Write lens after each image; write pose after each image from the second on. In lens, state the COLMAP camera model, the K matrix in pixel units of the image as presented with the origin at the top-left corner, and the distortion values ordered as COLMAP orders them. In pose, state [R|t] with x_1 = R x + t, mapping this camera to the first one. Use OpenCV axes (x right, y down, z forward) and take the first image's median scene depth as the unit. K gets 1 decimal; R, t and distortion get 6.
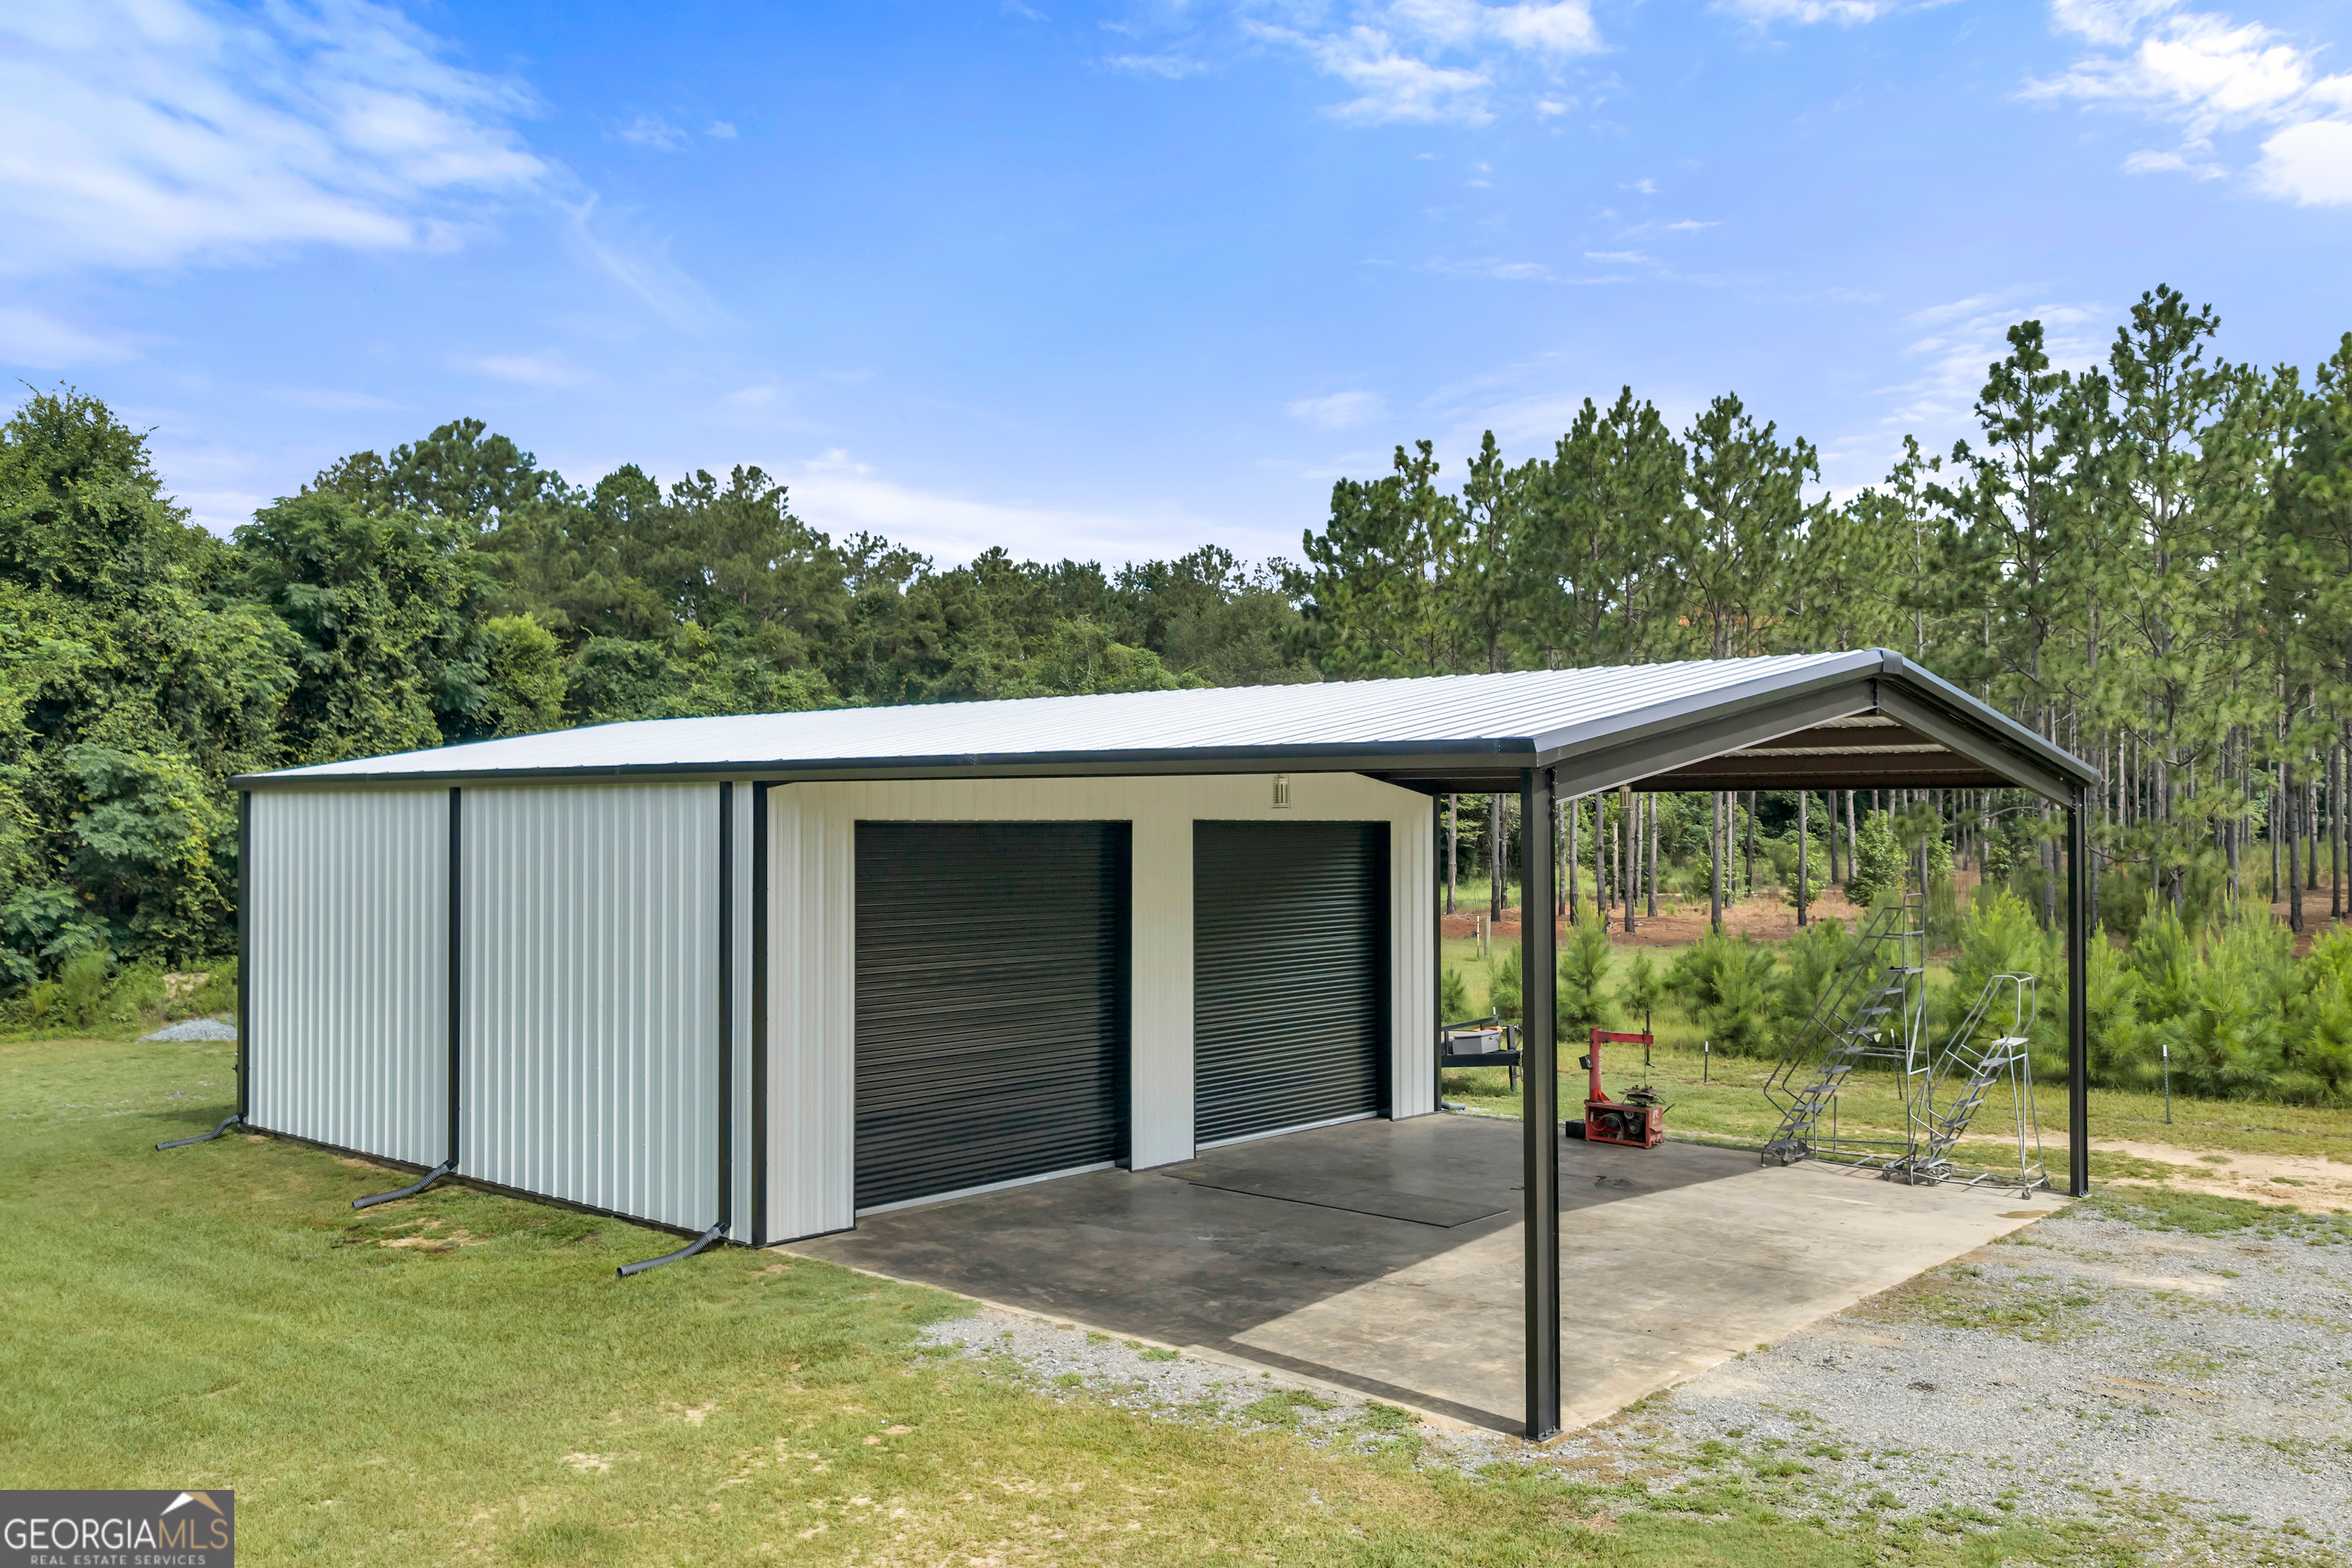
lens RADIAL K [[1938.5, 0, 1196.2], [0, 1938.5, 784.8], [0, 0, 1]] dist [-0.002621, -0.008710]
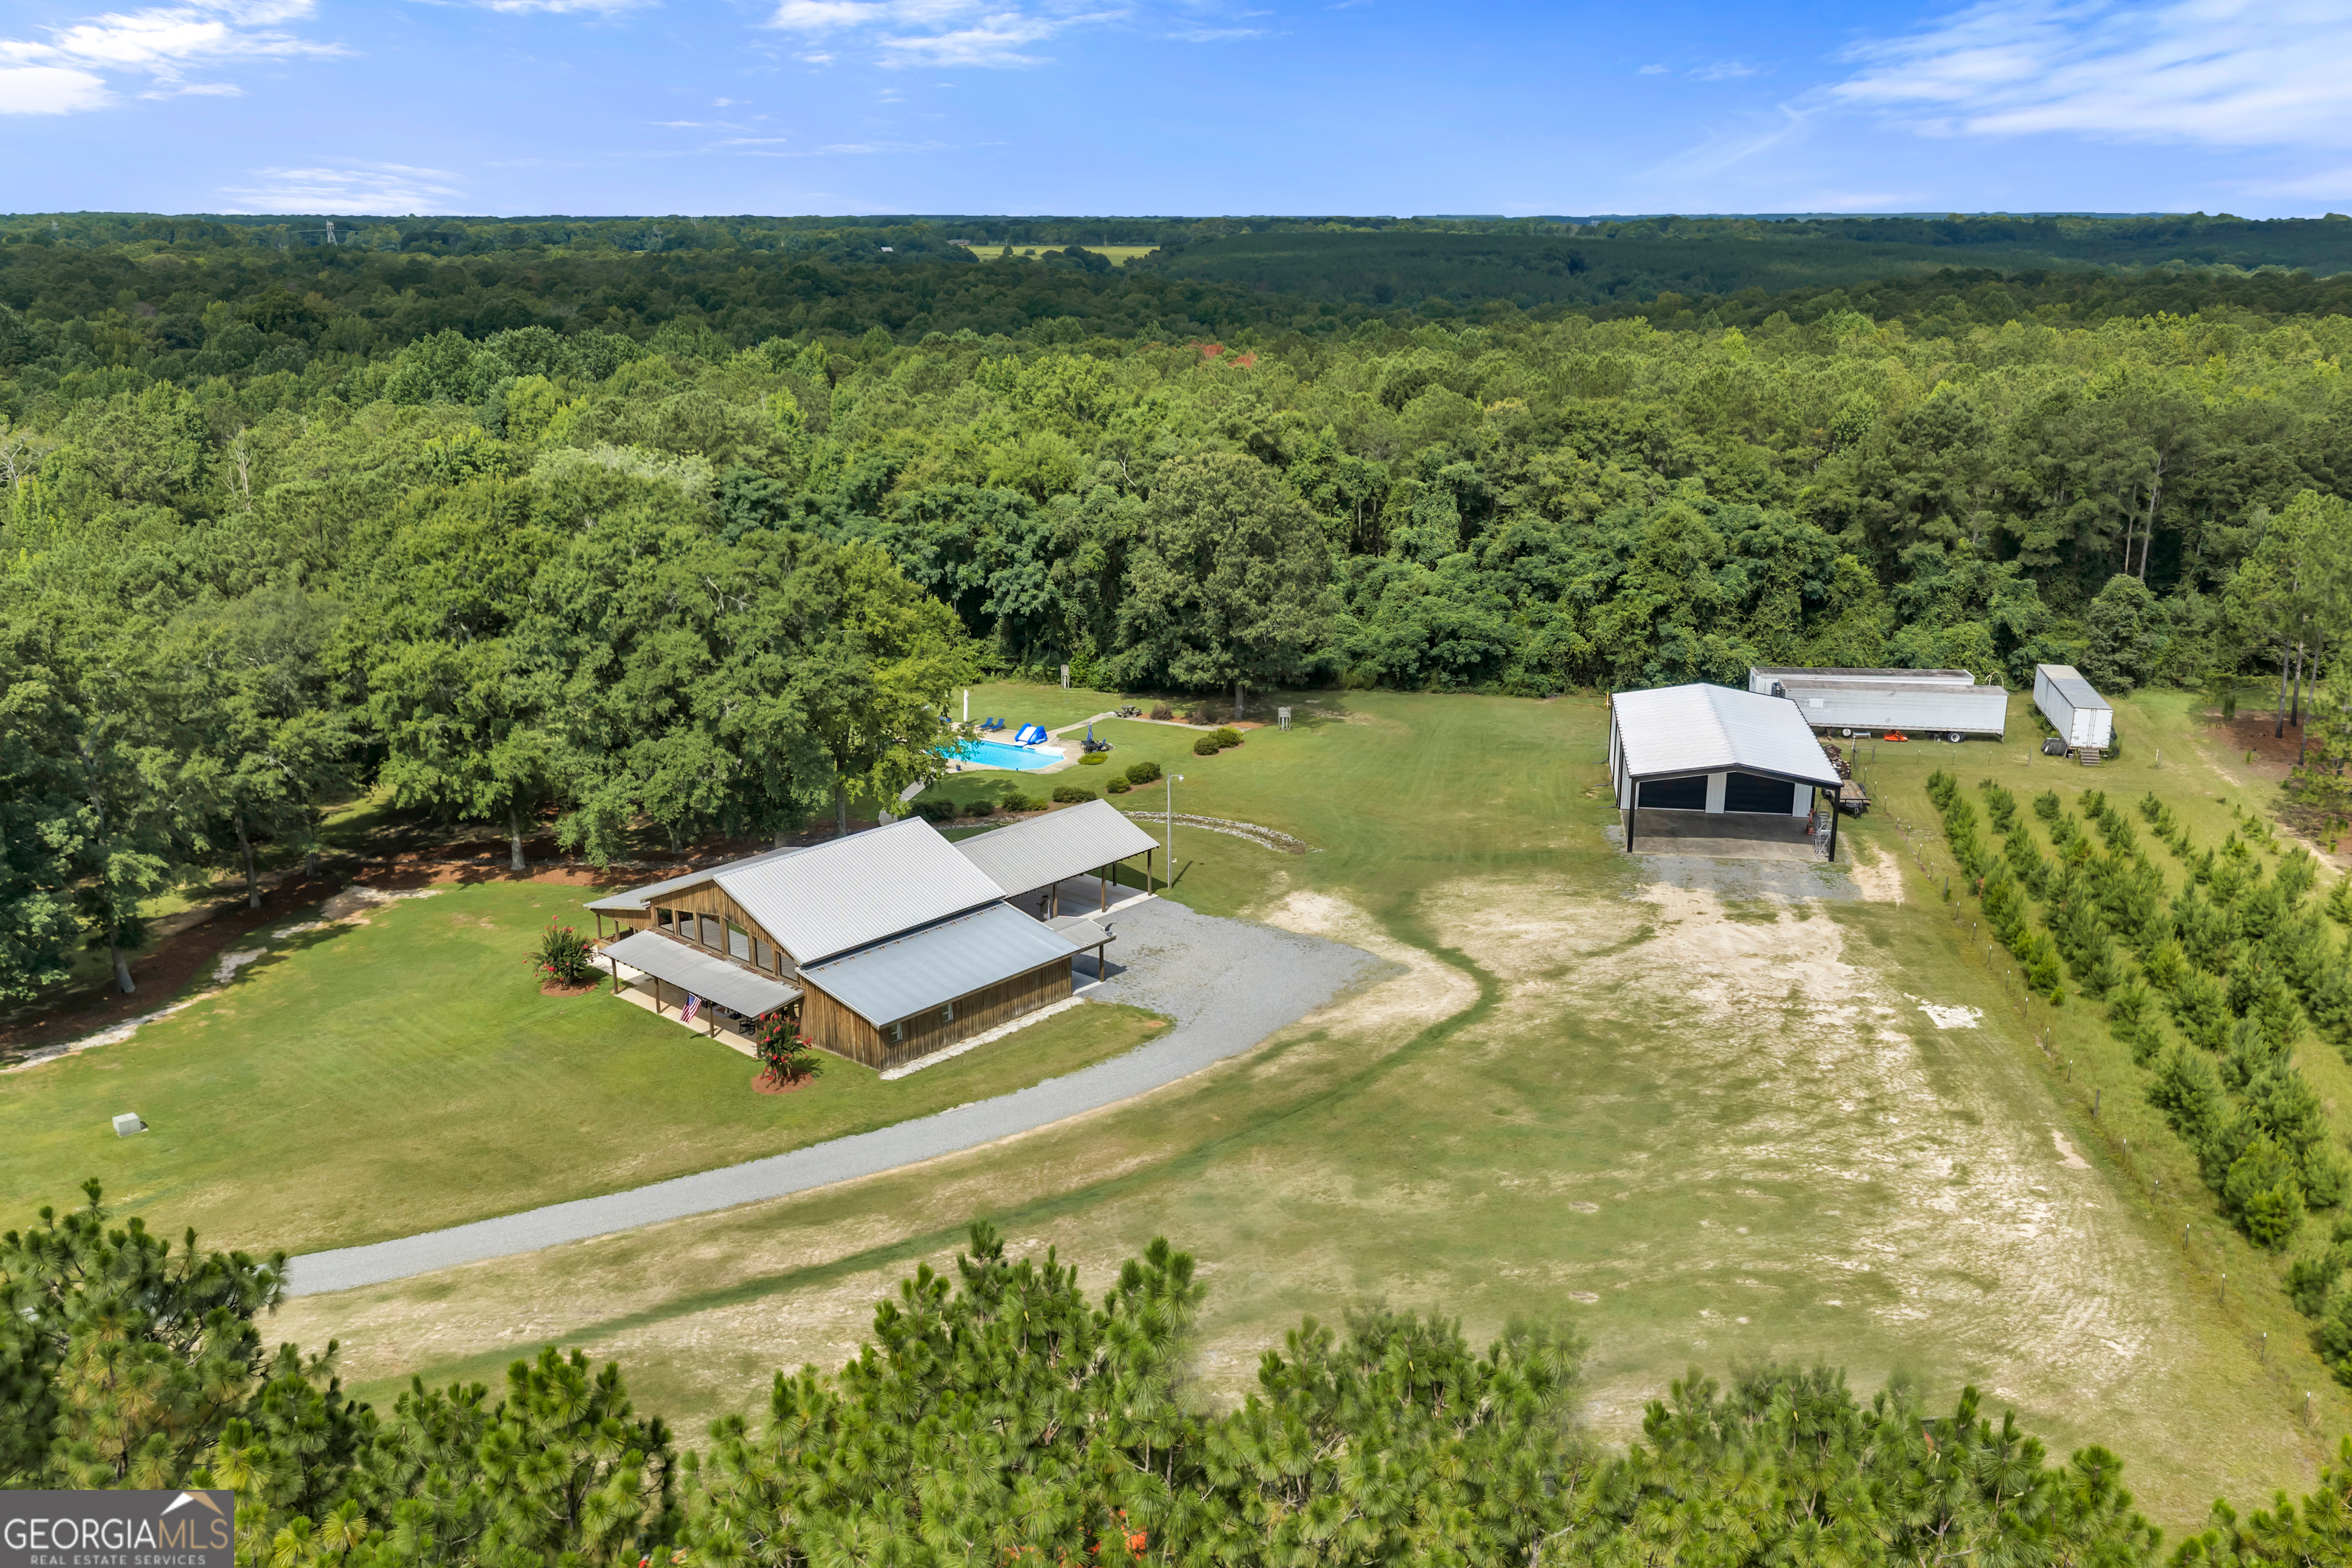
lens RADIAL K [[1958.3, 0, 1169.3], [0, 1958.3, 774.9], [0, 0, 1]] dist [0.002366, -0.018526]
pose [[0.520586, 0.235061, -0.820814, 1.621020], [0.018155, 0.958091, 0.285888, -0.661885], [0.853616, -0.163732, 0.494502, -1.312400]]
